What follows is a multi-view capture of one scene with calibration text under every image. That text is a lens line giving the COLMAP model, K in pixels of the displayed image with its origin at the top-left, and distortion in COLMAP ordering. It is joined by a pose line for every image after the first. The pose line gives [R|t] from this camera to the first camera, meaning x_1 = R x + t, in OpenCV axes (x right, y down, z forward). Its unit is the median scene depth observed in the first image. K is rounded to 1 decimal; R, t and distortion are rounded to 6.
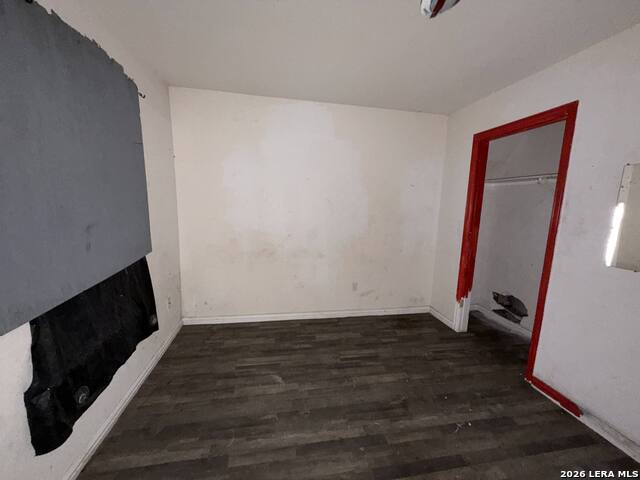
lens RADIAL K [[255.5, 0, 316.7], [0, 255.5, 240.9], [0, 0, 1]] dist [0.000631, -0.000218]
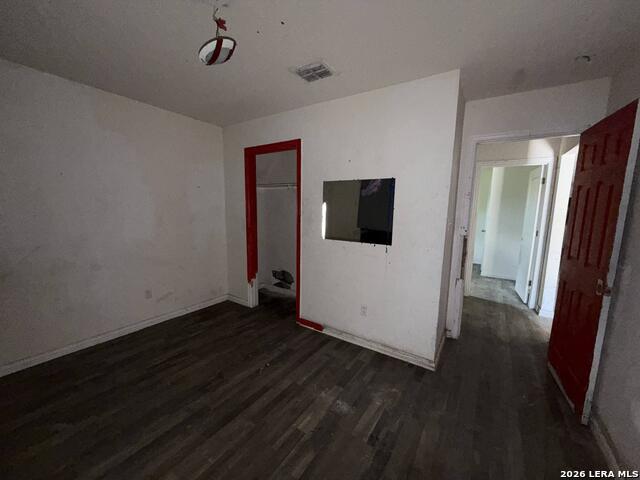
lens RADIAL K [[255.5, 0, 316.7], [0, 255.5, 240.9], [0, 0, 1]] dist [0.000631, -0.000218]
pose [[0.698263, -0.110277, 0.707296, -0.071329], [0.109377, 0.992897, 0.046826, 0.014689], [-0.707436, 0.044665, 0.705365, -0.111335]]
